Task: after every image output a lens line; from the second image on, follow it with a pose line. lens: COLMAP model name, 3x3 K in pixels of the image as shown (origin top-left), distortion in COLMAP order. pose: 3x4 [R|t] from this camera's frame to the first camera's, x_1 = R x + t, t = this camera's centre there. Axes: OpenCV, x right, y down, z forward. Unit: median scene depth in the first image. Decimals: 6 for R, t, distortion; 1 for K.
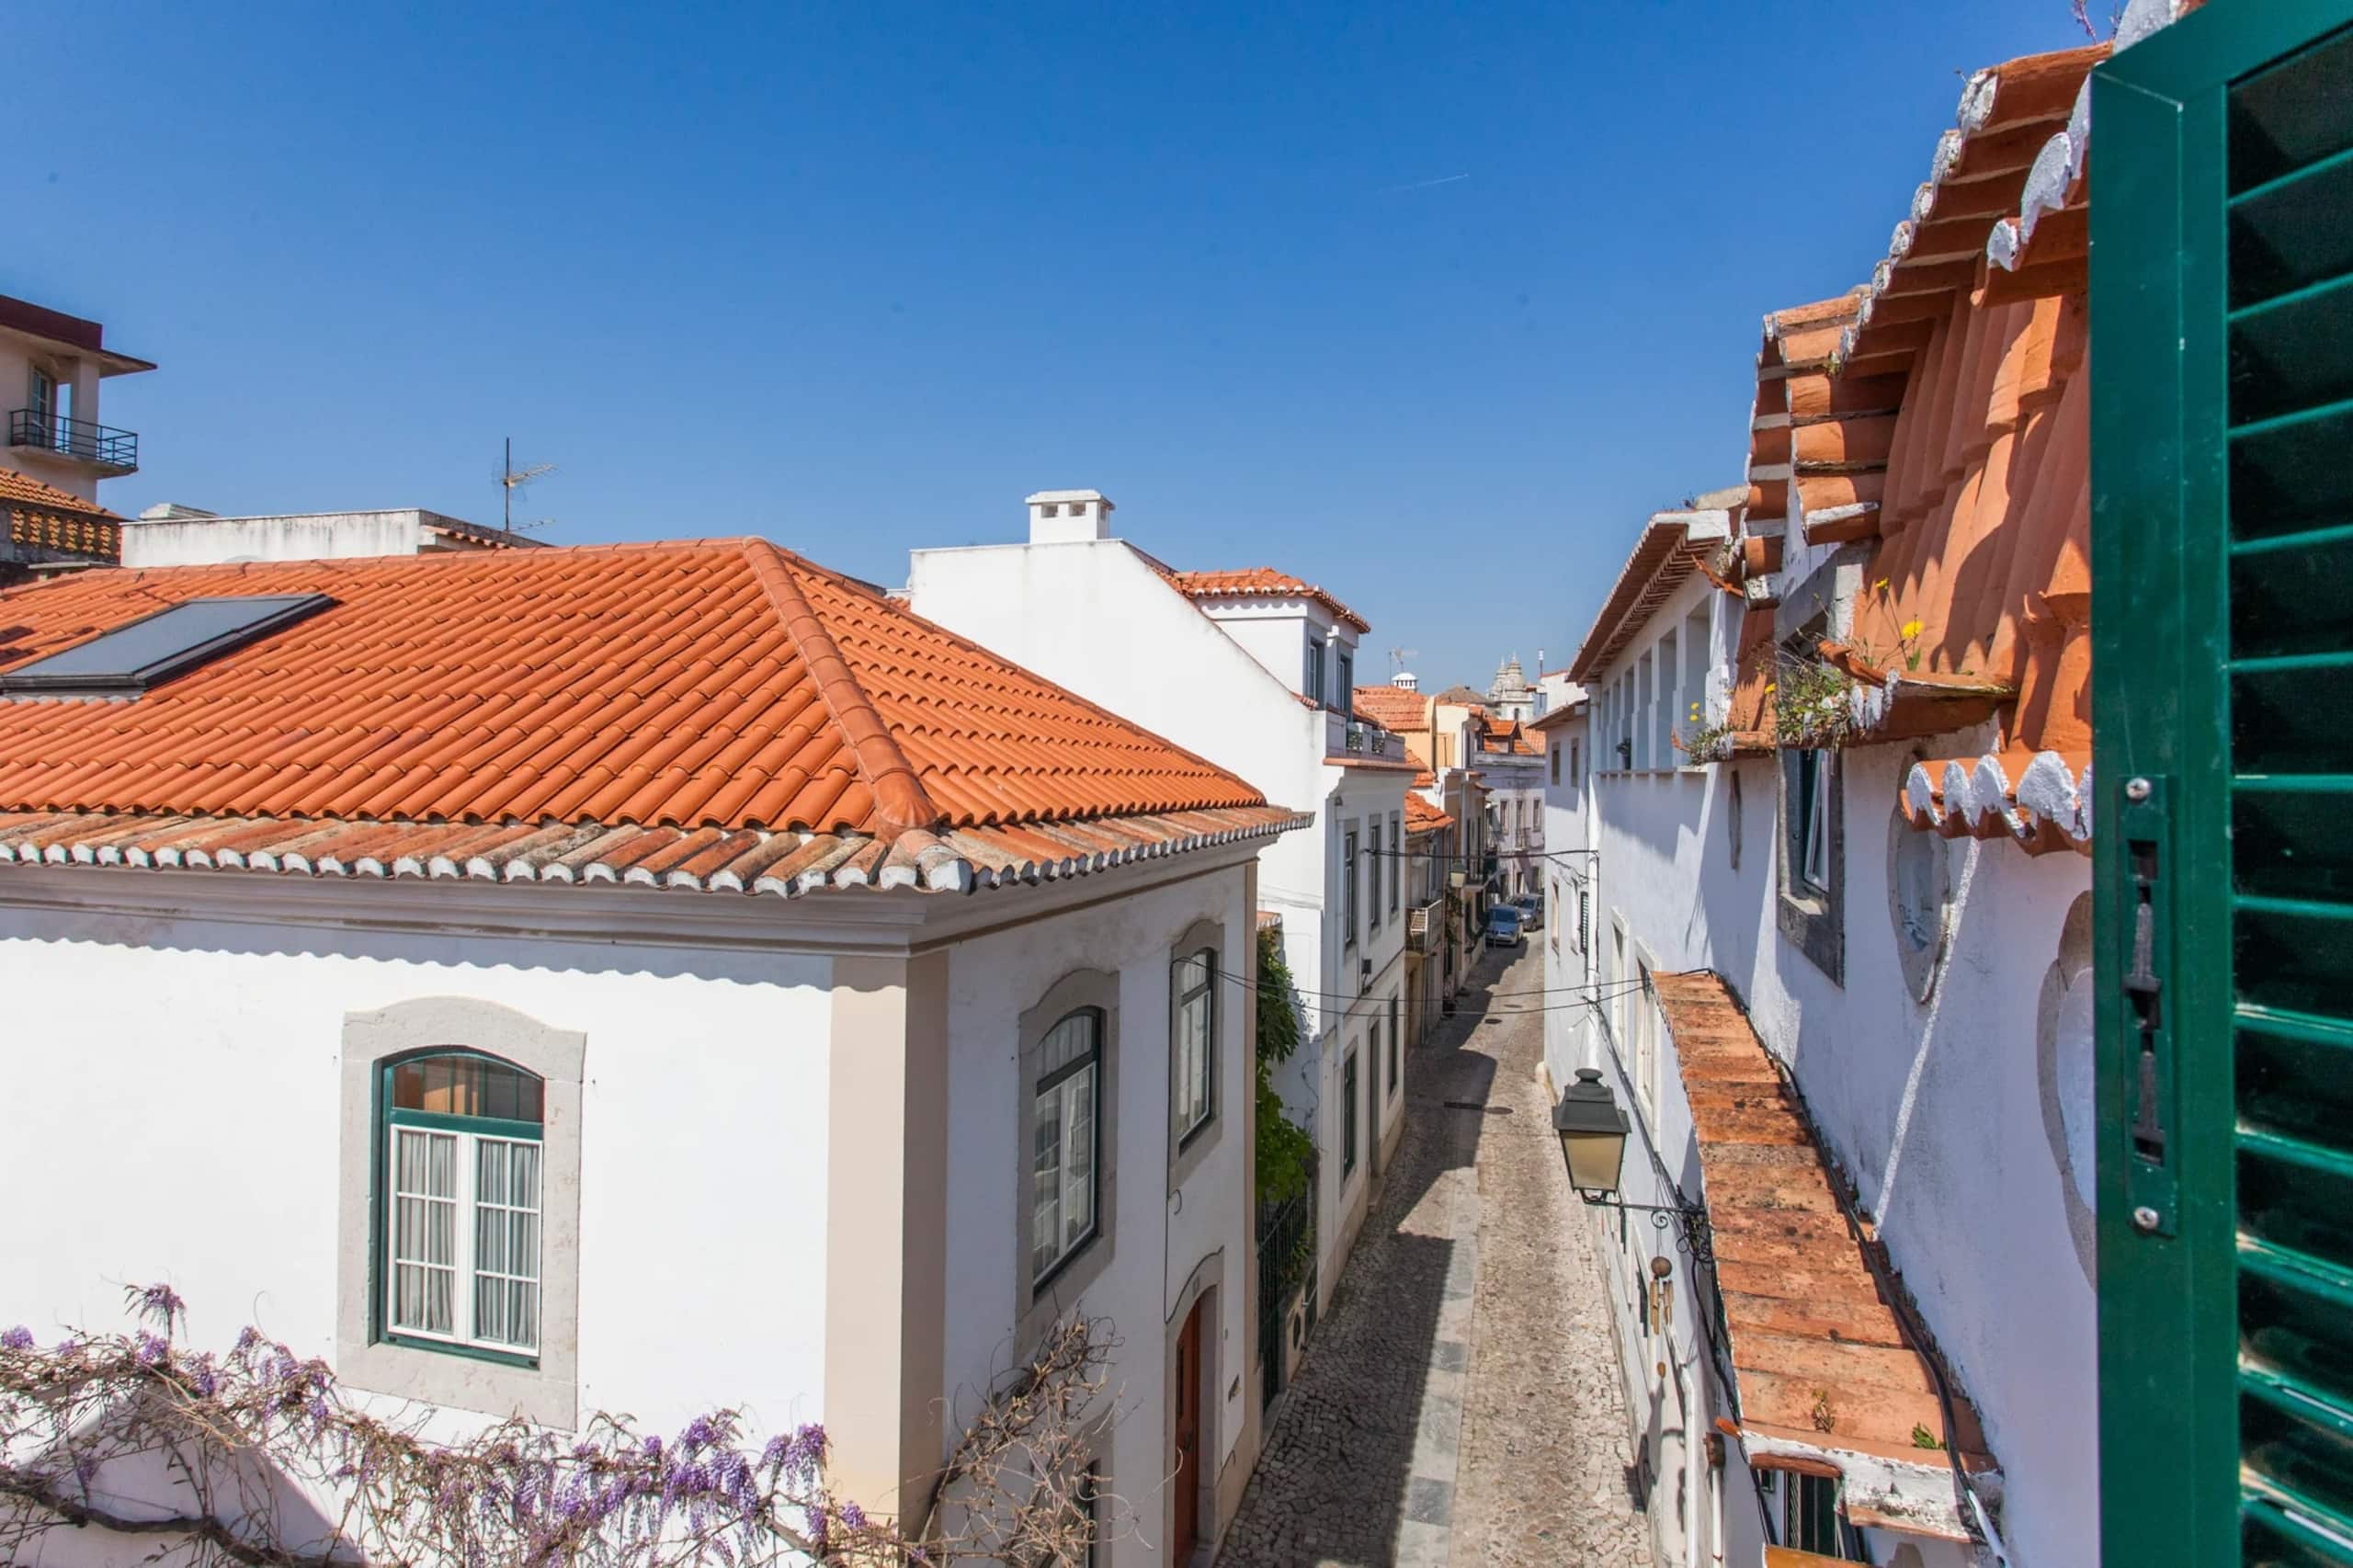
lens RADIAL K [[1155.8, 0, 1234.6], [0, 1155.8, 728.7], [0, 0, 1]] dist [0.000234, -0.000183]
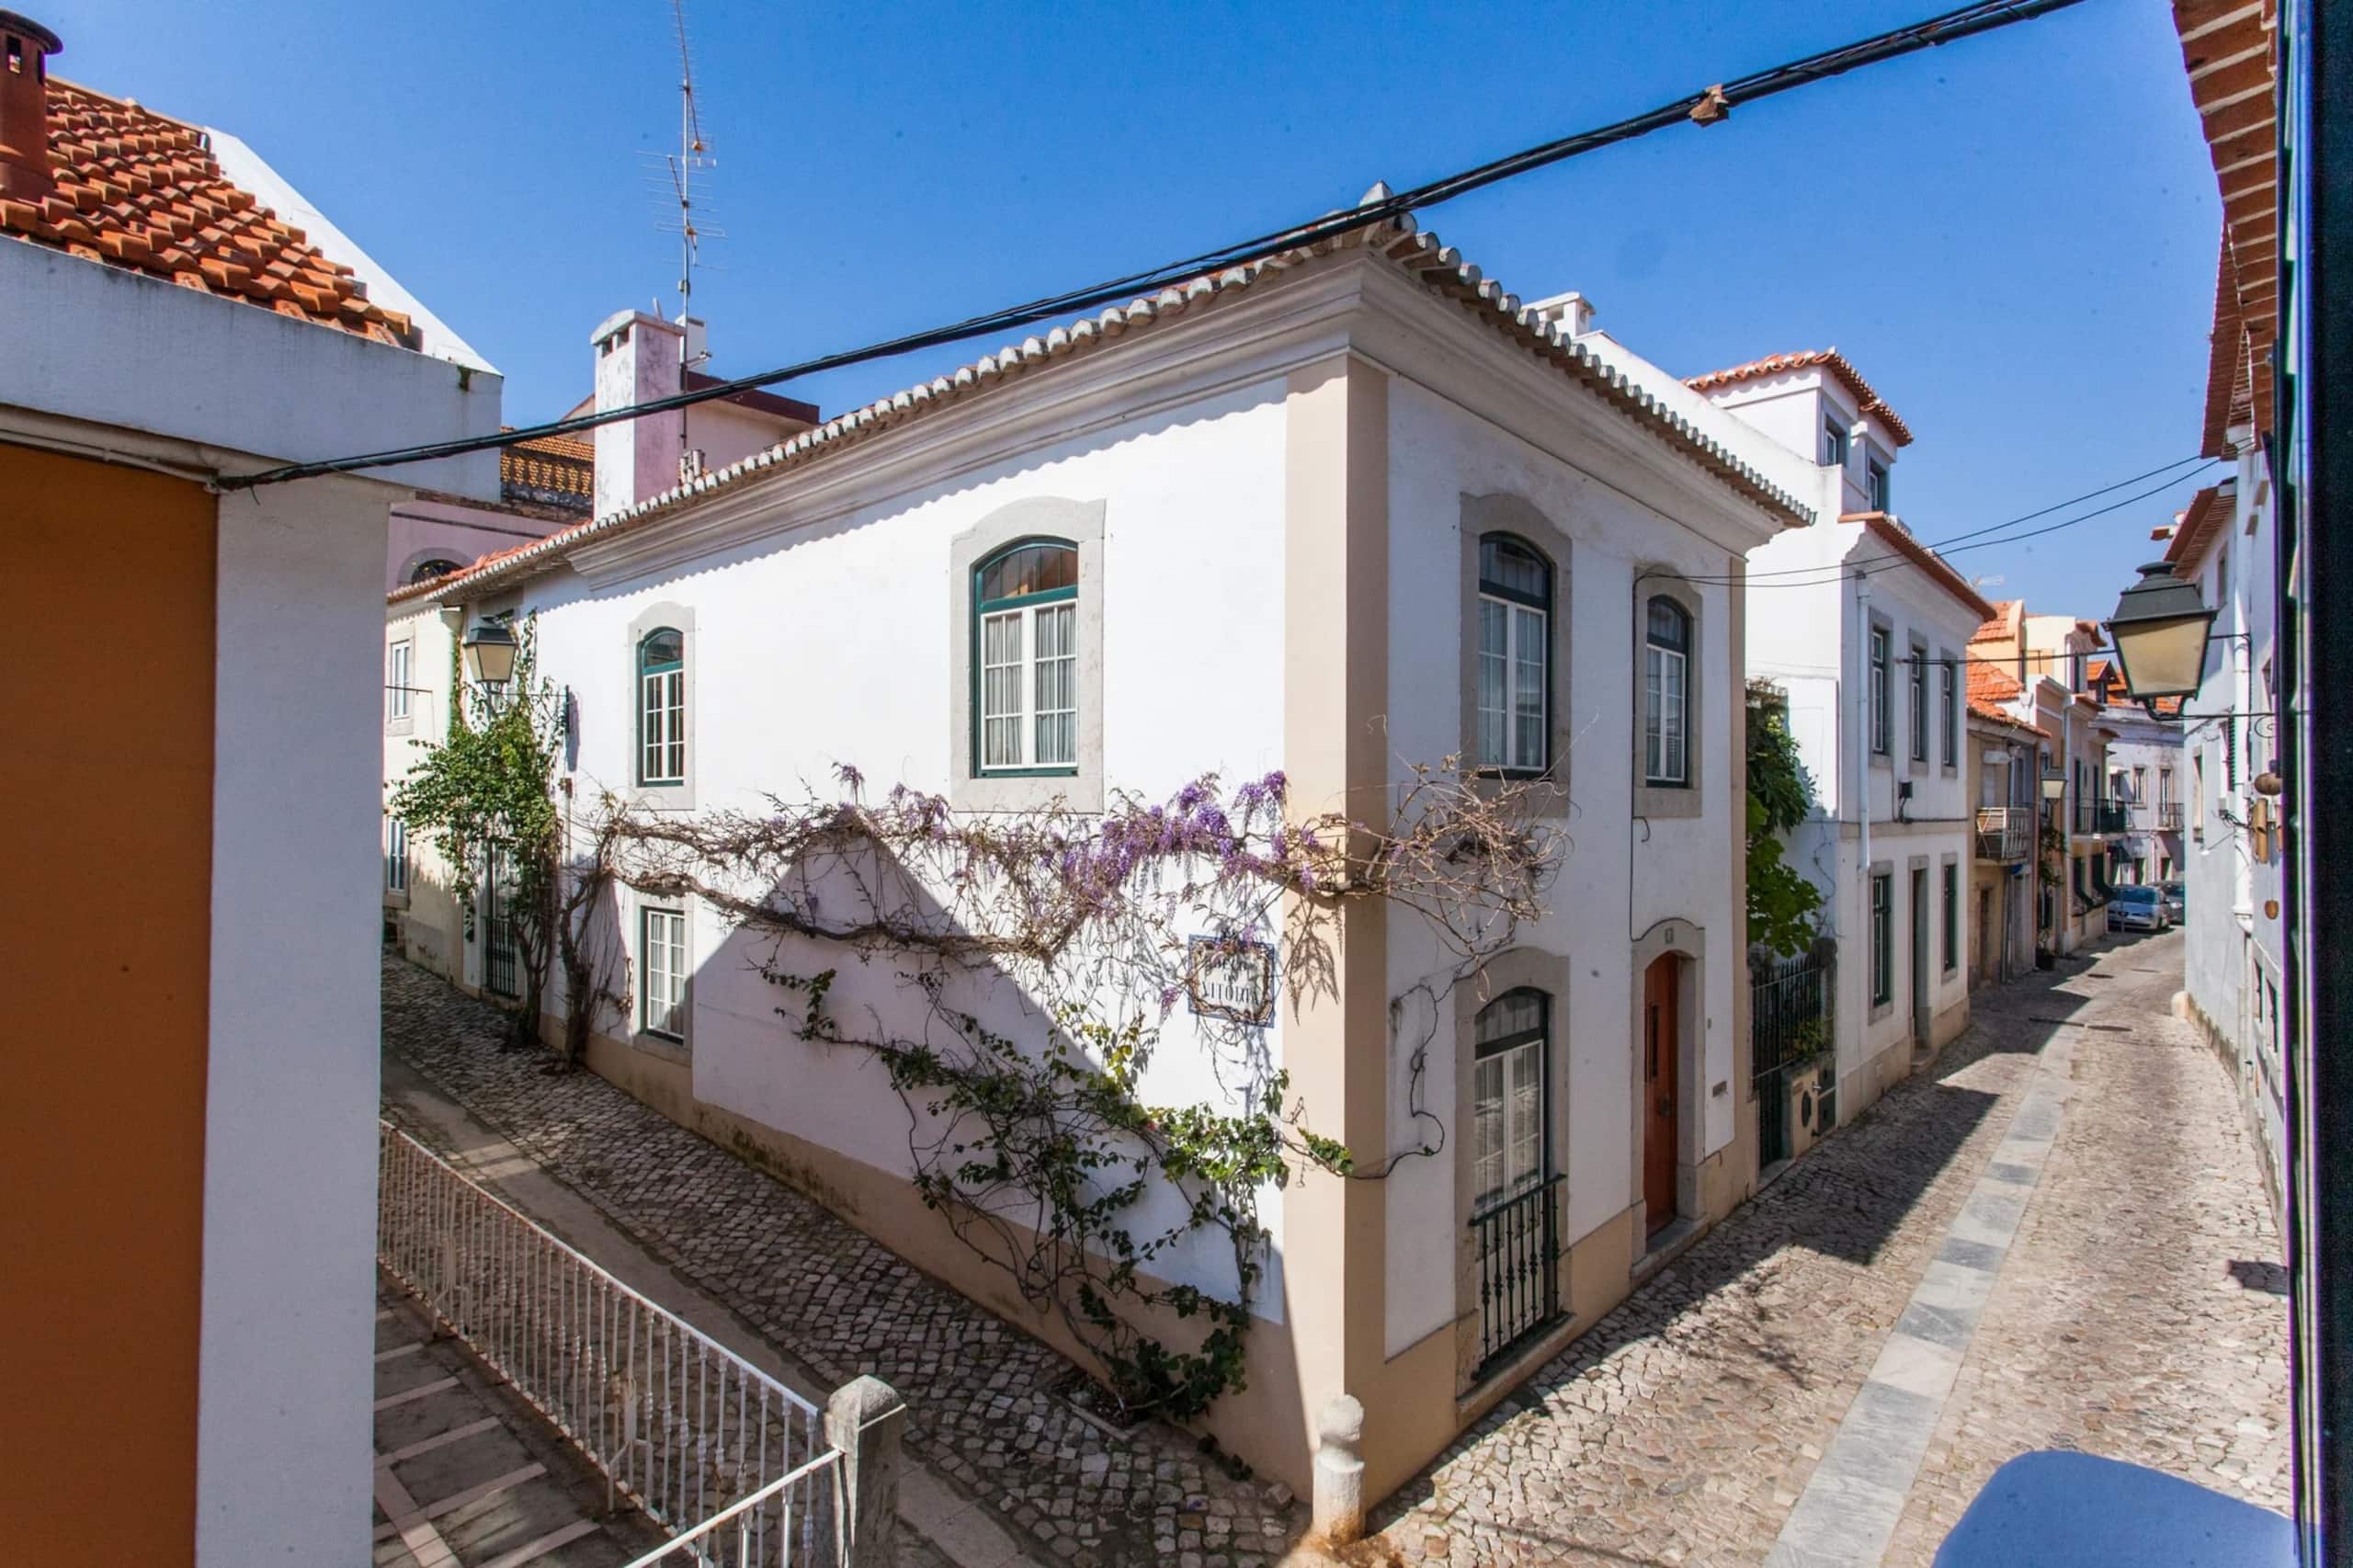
lens RADIAL K [[1155.8, 0, 1186.3], [0, 1155.8, 791.9], [0, 0, 1]] dist [0.000234, -0.000183]
pose [[0.891045, -0.011169, -0.453778, 0.071449], [0.014225, 0.999893, 0.003321, 0.533402], [0.453692, -0.009414, 0.891109, -0.066162]]
